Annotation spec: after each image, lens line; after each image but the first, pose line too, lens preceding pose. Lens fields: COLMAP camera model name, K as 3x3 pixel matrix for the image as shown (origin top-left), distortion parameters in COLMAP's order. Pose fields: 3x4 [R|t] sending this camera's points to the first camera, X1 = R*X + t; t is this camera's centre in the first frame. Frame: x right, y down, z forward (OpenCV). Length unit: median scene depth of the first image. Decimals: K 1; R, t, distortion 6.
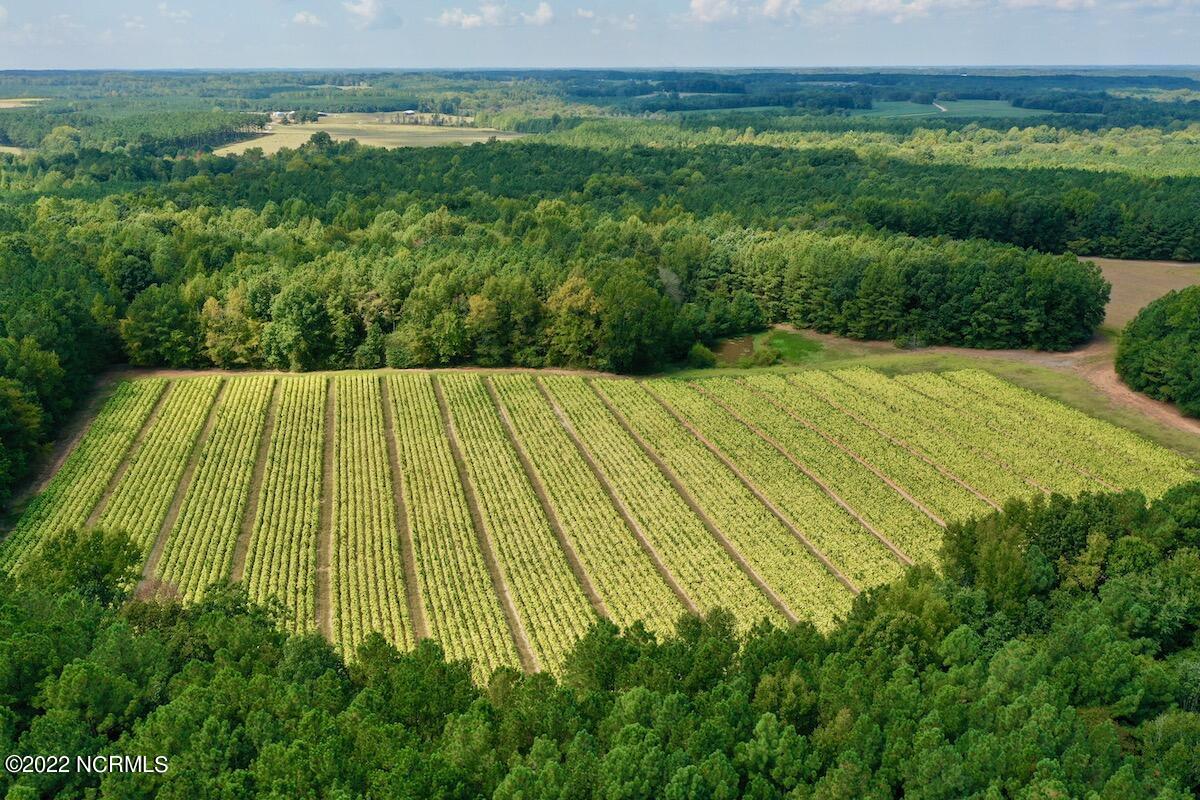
lens RADIAL K [[925.1, 0, 600.0], [0, 925.1, 400.0], [0, 0, 1]] dist [0.006236, -0.011223]
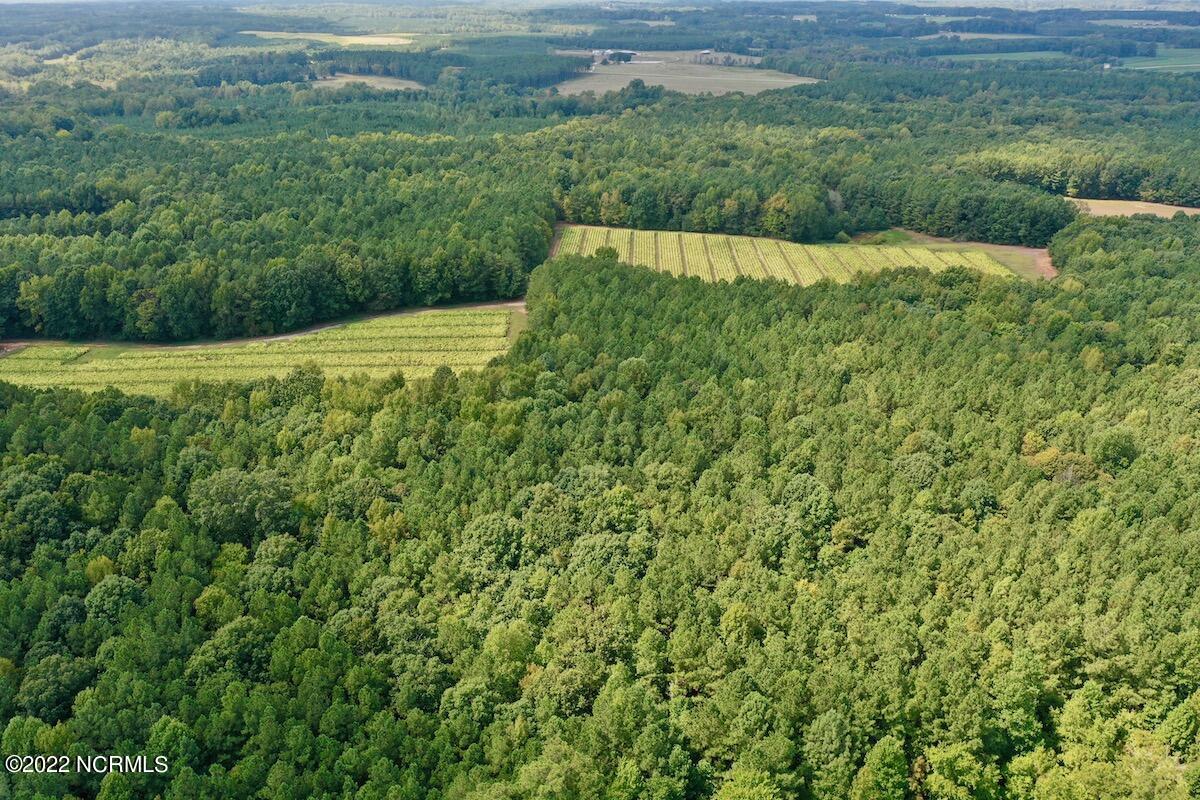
lens RADIAL K [[925.1, 0, 600.0], [0, 925.1, 400.0], [0, 0, 1]] dist [0.006236, -0.011223]
pose [[0.955324, 0.118077, -0.270952, 0.195368], [-0.097022, 0.991216, 0.089874, 0.166848], [0.279184, -0.059571, 0.958388, -1.034167]]
